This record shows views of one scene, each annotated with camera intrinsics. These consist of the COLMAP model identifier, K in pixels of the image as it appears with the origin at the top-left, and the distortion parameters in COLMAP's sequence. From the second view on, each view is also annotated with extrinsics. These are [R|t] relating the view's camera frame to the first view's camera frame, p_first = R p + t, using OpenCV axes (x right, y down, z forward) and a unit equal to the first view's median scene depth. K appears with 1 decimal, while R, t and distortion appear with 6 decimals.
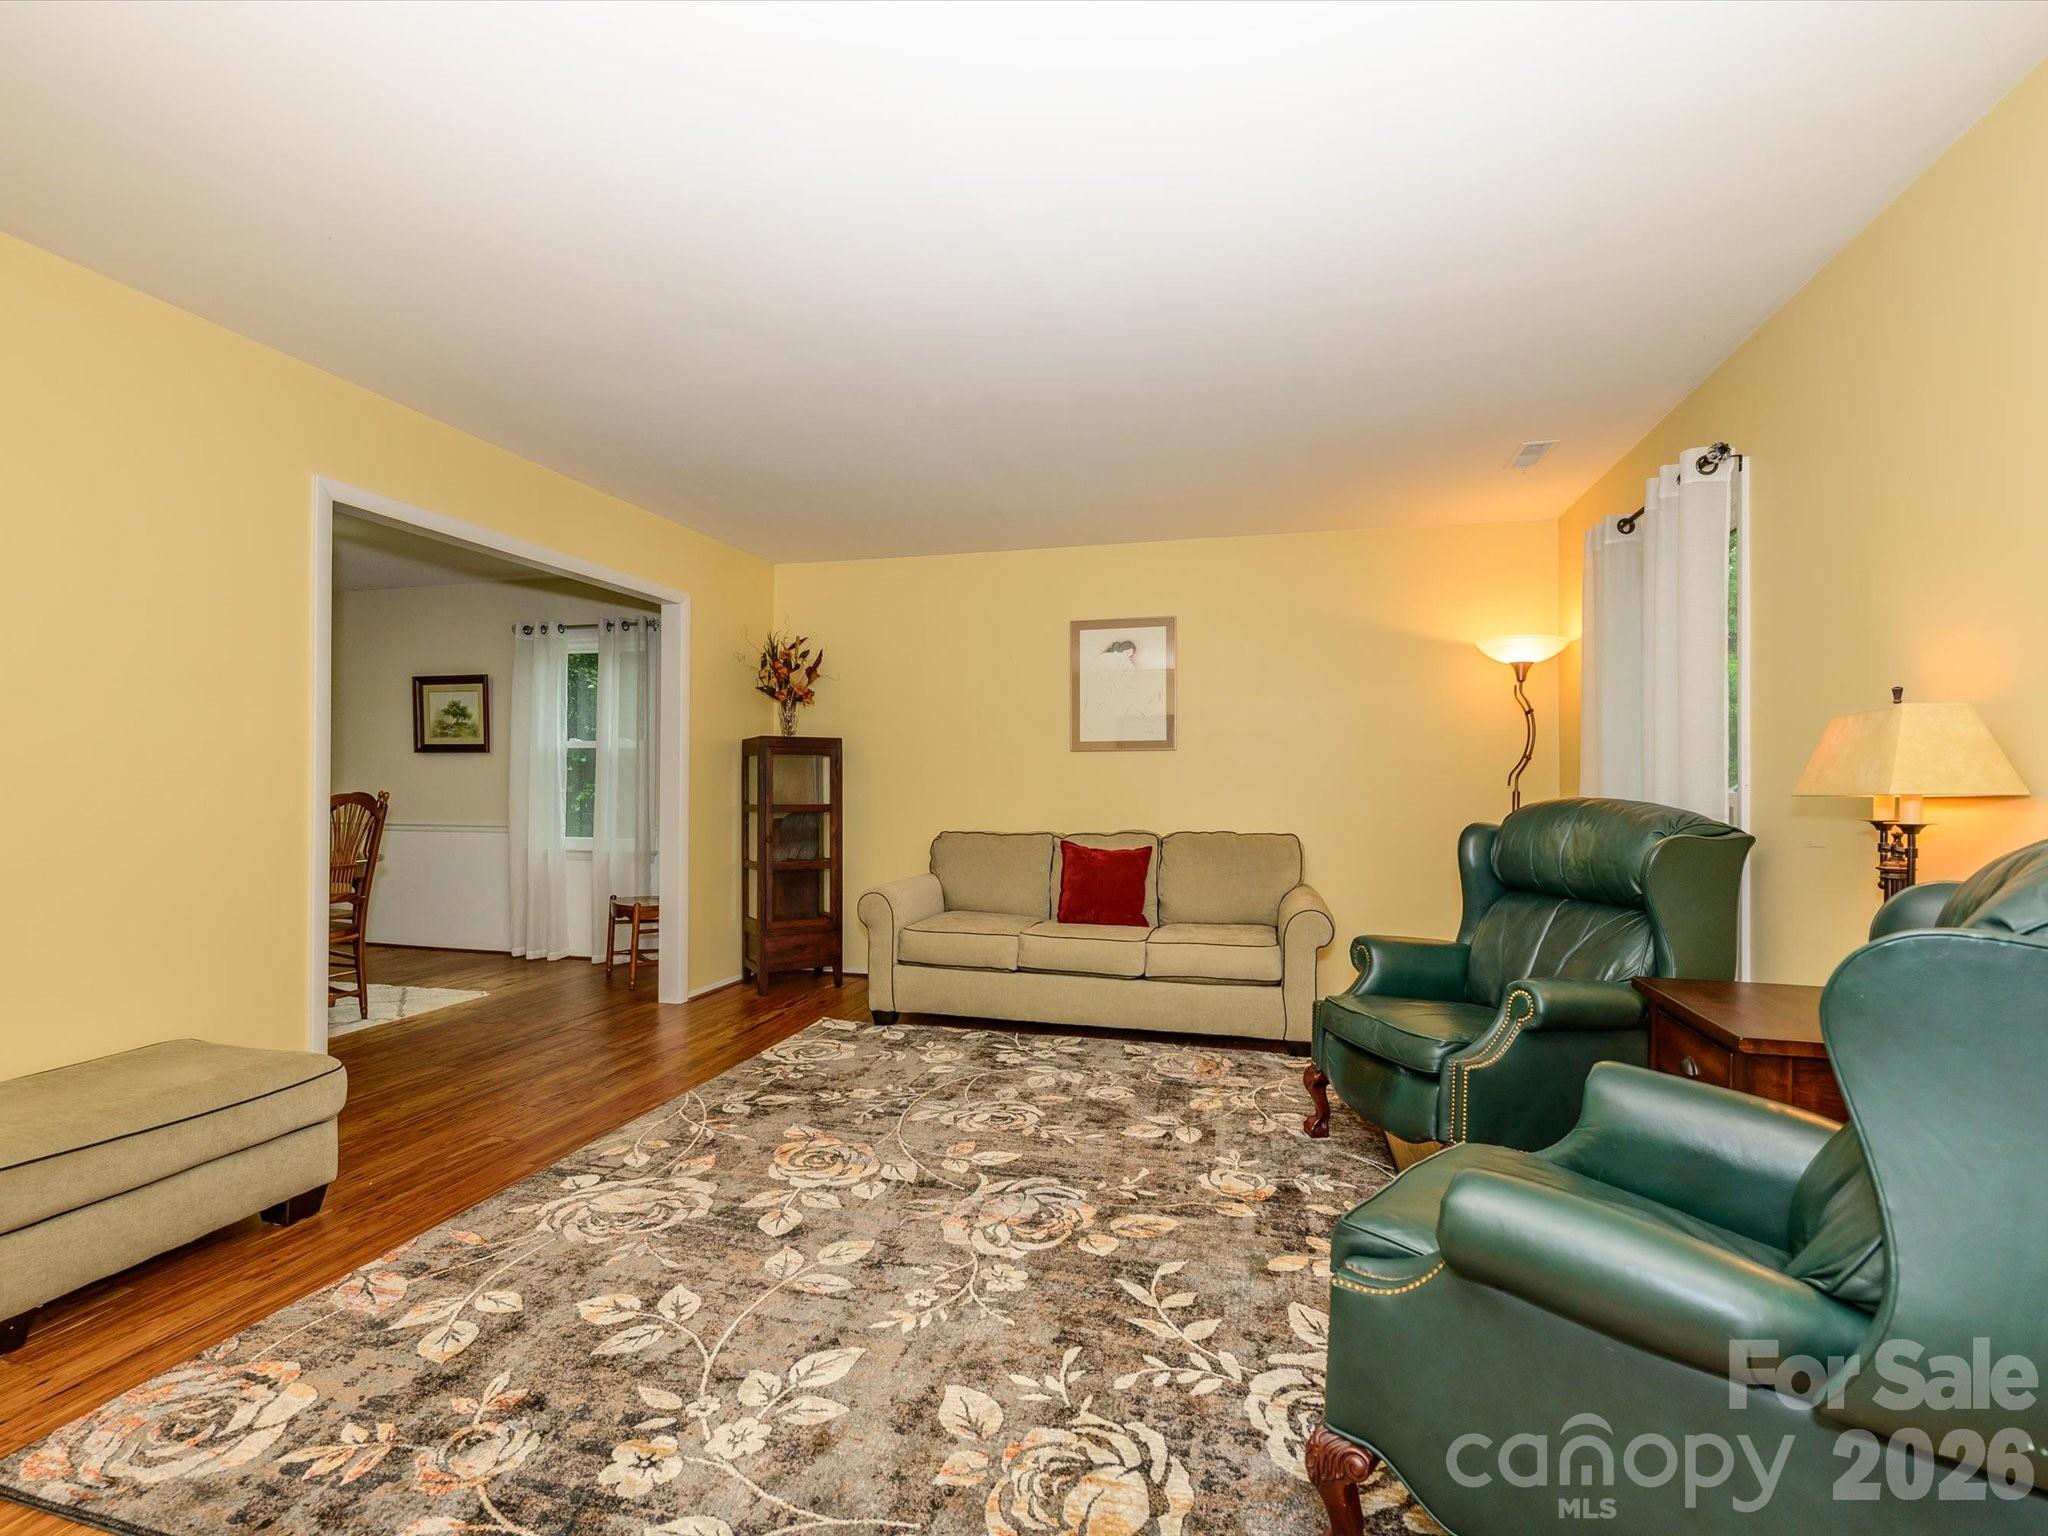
lens RADIAL K [[931.8, 0, 1018.0], [0, 931.8, 772.1], [0, 0, 1]] dist [0.001217, 0.000060]
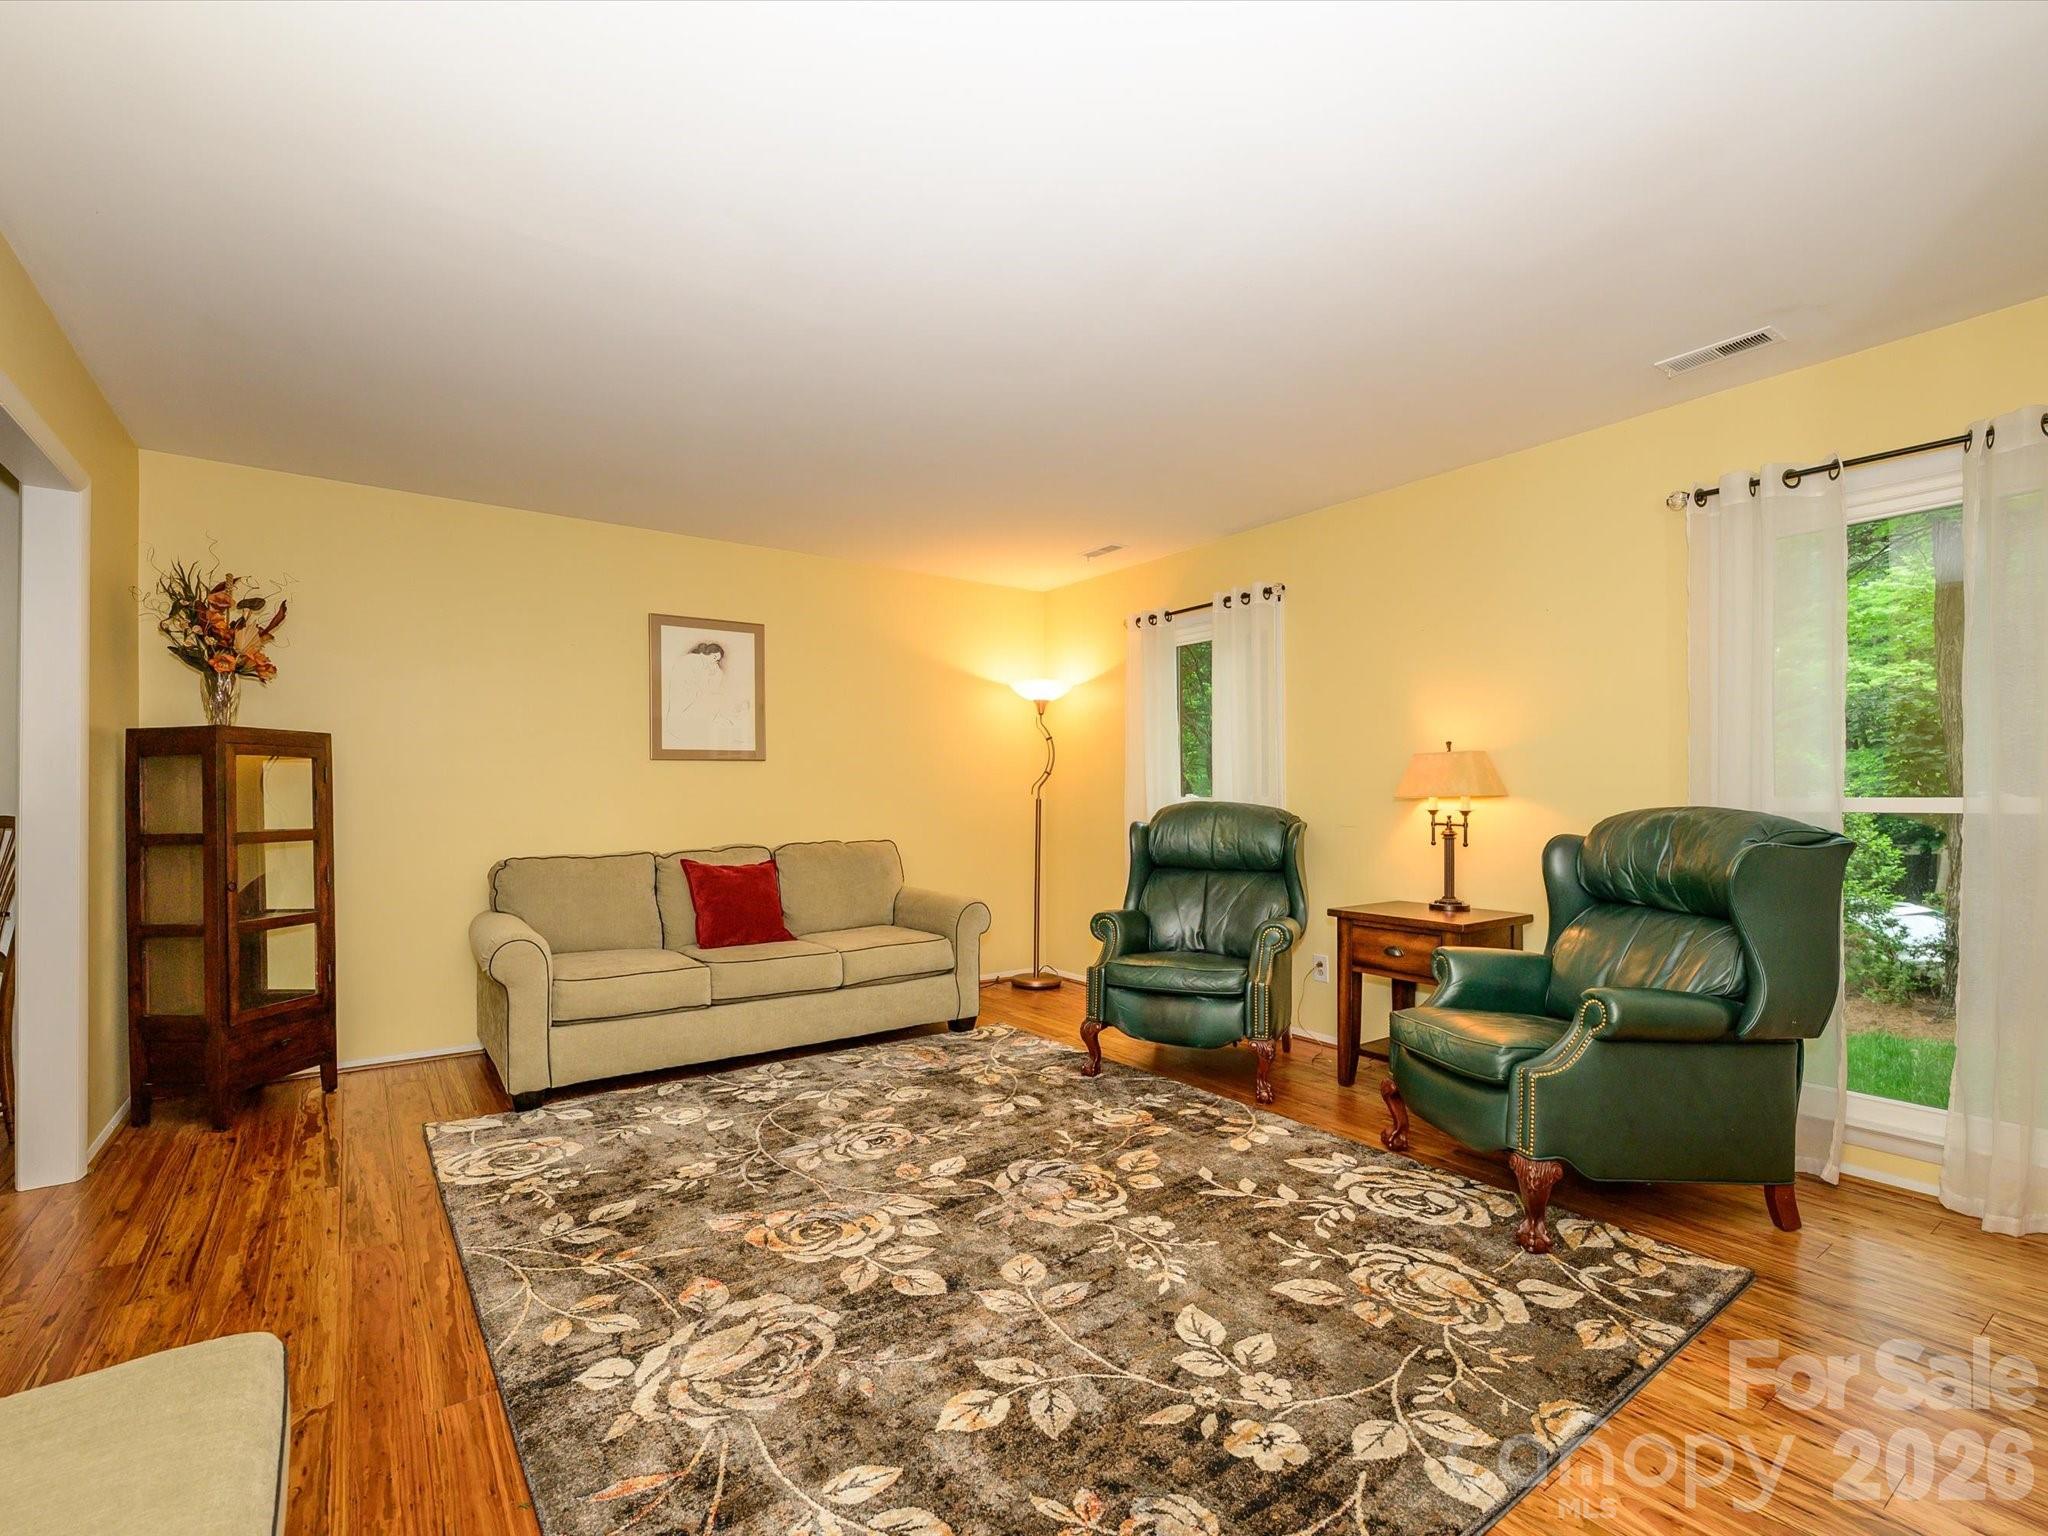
lens RADIAL K [[922.7, 0, 1045.7], [0, 922.7, 780.6], [0, 0, 1]] dist [-0.000134, -0.000242]
pose [[0.628821, 0.005449, 0.777531, -0.626708], [-0.002302, 0.999984, -0.005146, 0.001887], [-0.777547, 0.001446, 0.628824, 0.247543]]
